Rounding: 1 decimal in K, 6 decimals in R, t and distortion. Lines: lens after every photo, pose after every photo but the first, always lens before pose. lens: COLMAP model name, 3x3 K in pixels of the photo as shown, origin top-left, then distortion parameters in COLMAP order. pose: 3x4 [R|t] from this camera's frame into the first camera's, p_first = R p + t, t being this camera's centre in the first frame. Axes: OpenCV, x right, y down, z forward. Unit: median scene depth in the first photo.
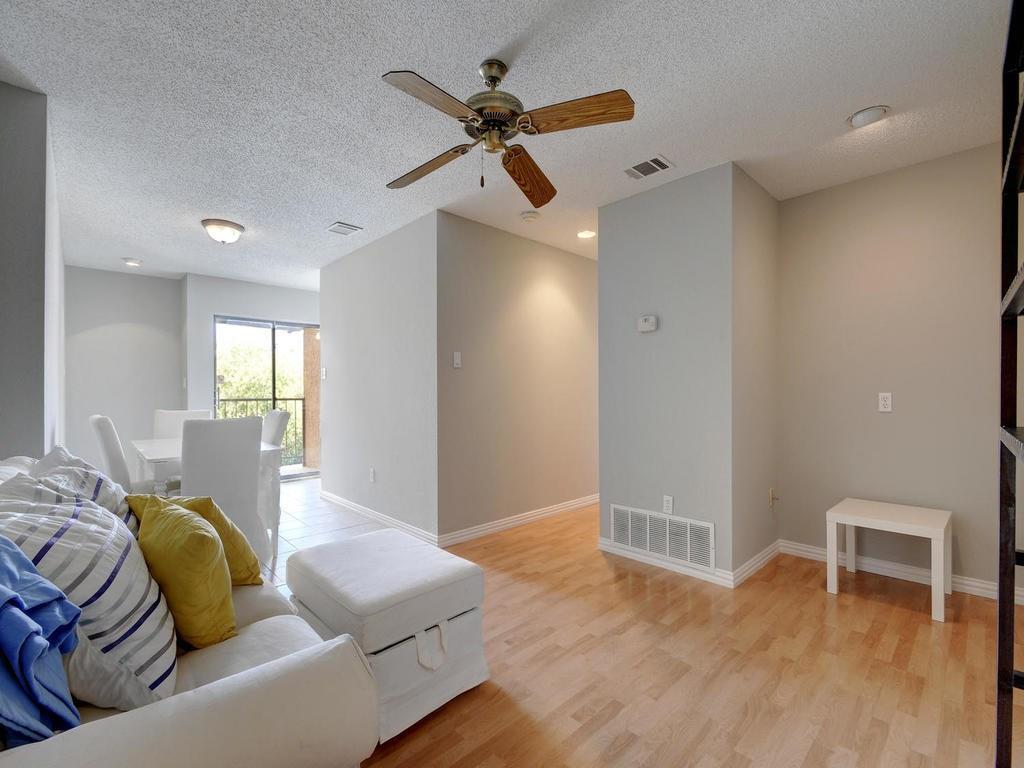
lens RADIAL K [[458.8, 0, 495.2], [0, 458.8, 390.4], [0, 0, 1]] dist [-0.001470, -0.007116]
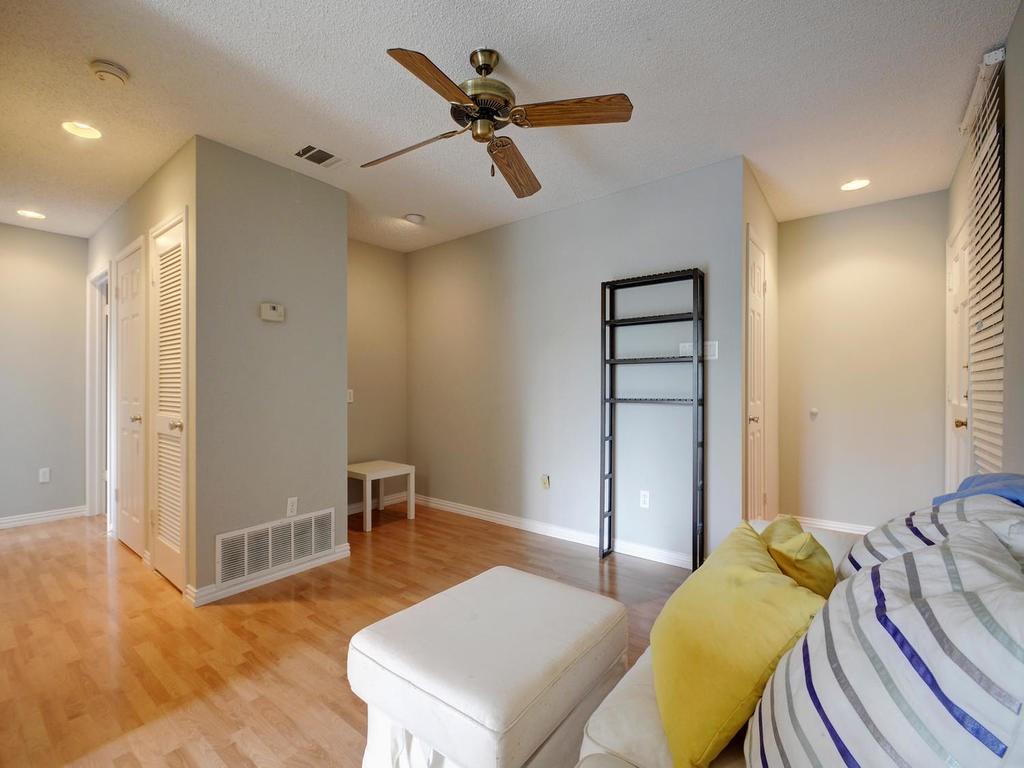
lens RADIAL K [[458.8, 0, 495.2], [0, 458.8, 390.4], [0, 0, 1]] dist [-0.001470, -0.007116]
pose [[-0.155113, -0.003270, 0.987891, -0.652332], [0.001937, 0.999992, 0.003614, 0.004391], [-0.987895, 0.002474, -0.155105, 0.756202]]
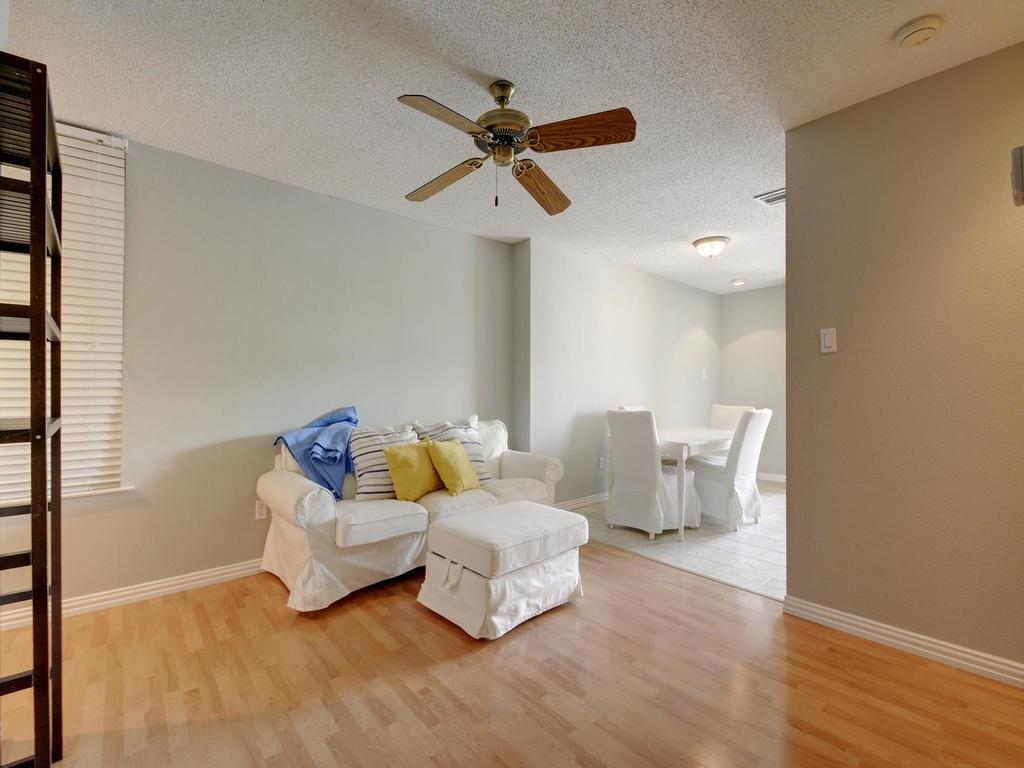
lens RADIAL K [[458.8, 0, 495.2], [0, 458.8, 390.4], [0, 0, 1]] dist [-0.001470, -0.007116]
pose [[-0.061787, 0.000379, -0.998089, 0.706812], [0.004309, 0.999991, 0.000113, 0.000465], [0.998080, -0.004294, -0.061788, 0.698971]]
